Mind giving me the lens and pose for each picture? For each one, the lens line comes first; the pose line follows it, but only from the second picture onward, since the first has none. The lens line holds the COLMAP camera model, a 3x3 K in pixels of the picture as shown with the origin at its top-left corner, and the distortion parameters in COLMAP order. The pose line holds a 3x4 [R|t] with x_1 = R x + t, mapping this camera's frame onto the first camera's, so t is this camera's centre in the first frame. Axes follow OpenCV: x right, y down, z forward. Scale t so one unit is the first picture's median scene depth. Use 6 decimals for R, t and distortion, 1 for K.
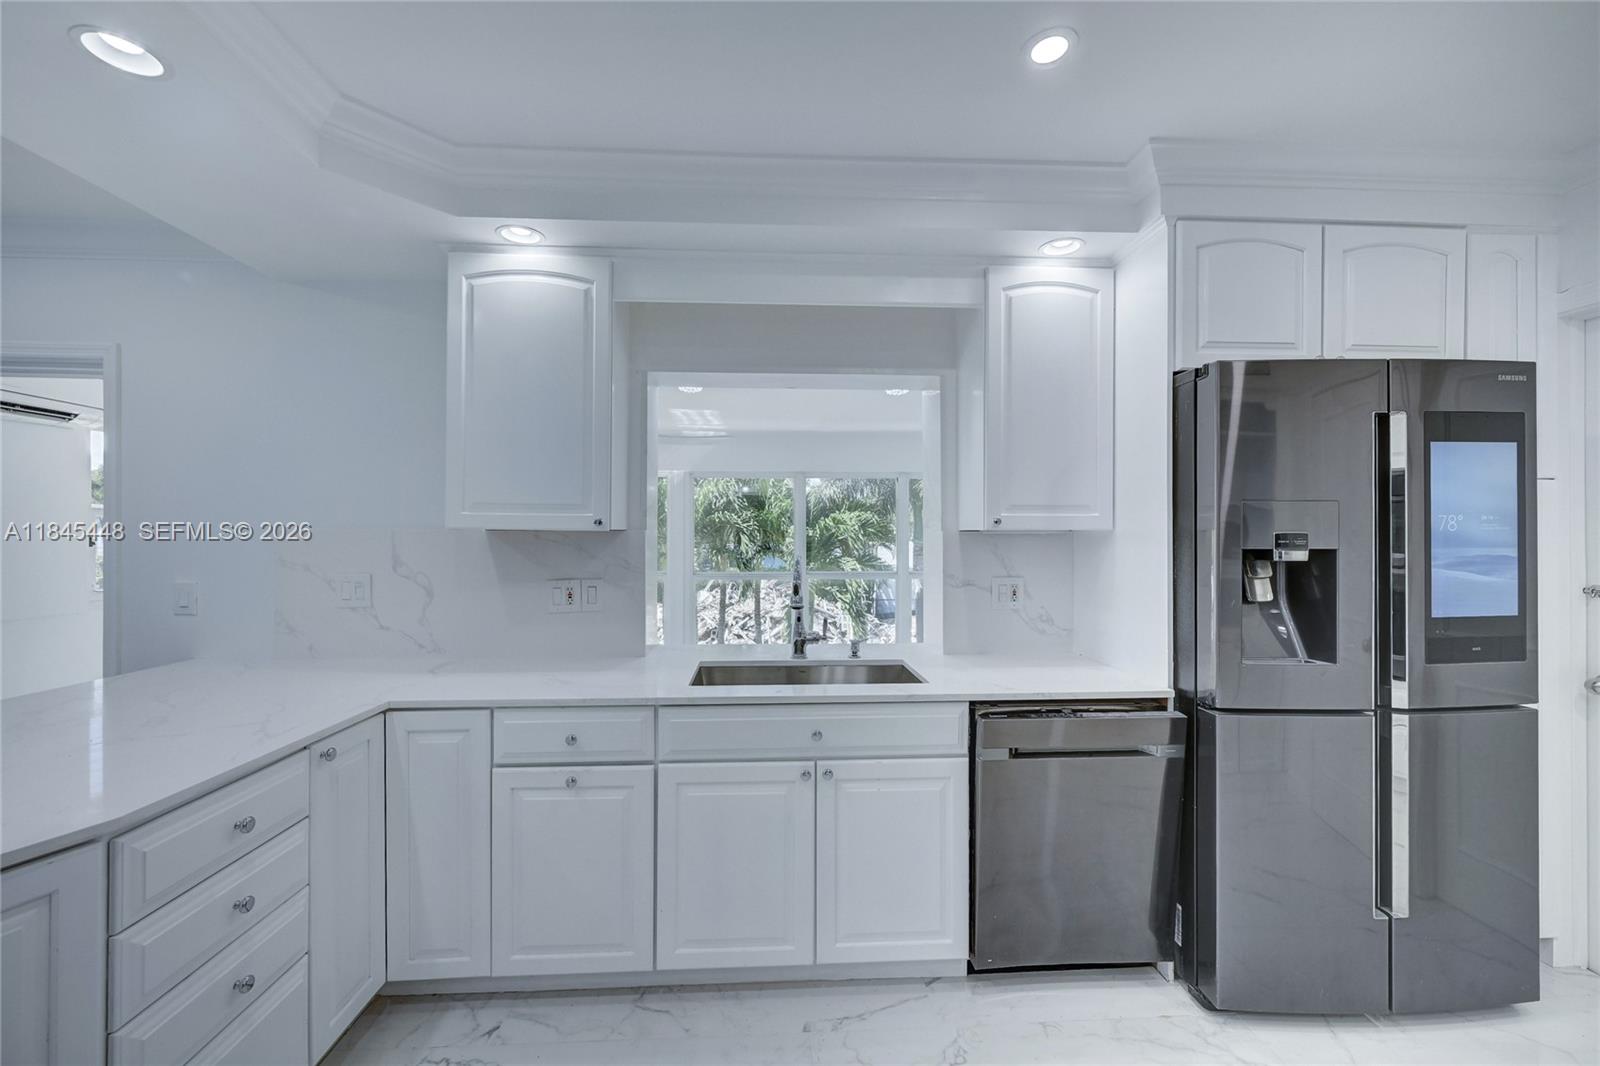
lens RADIAL K [[644.0, 0, 800.0], [0, 644.0, 533.0], [0, 0, 1]] dist [0.001288, -0.000047]
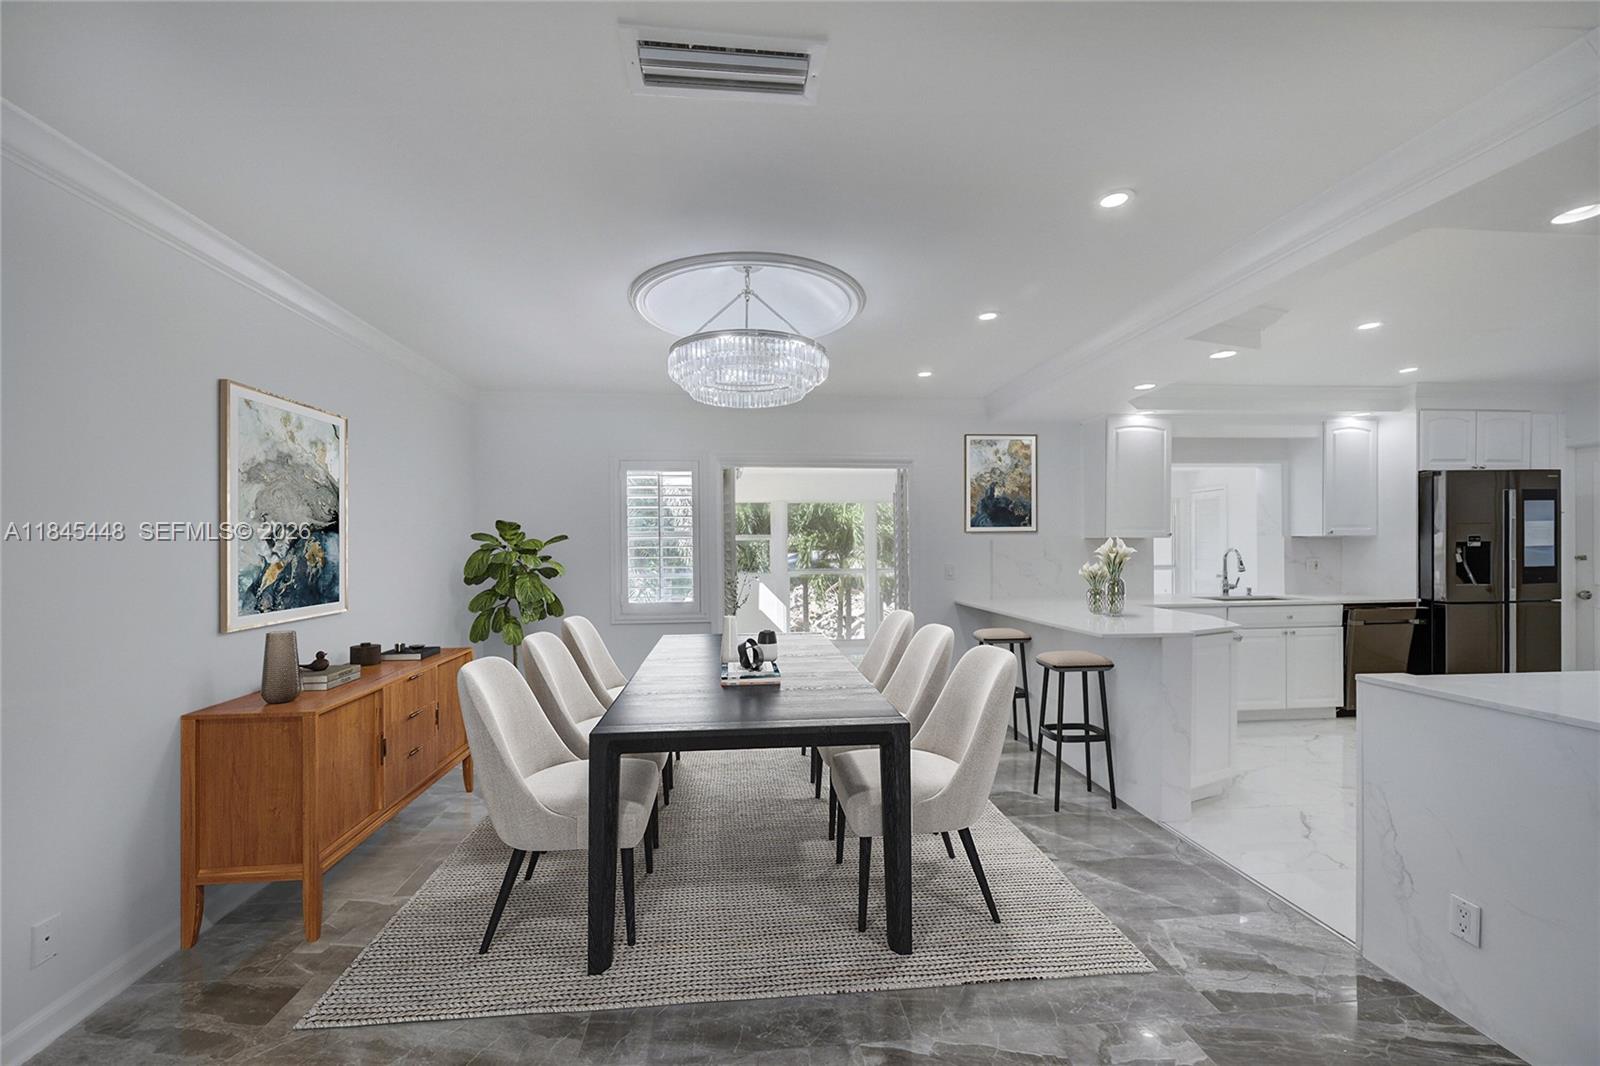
lens RADIAL K [[651.6, 0, 801.1], [0, 651.6, 549.4], [0, 0, 1]] dist [0.000295, 0.005331]
pose [[0.998277, -0.010744, 0.057689, -2.032412], [0.010144, 0.999891, 0.010686, 0.000039], [-0.057798, -0.010083, 0.998277, -1.447681]]
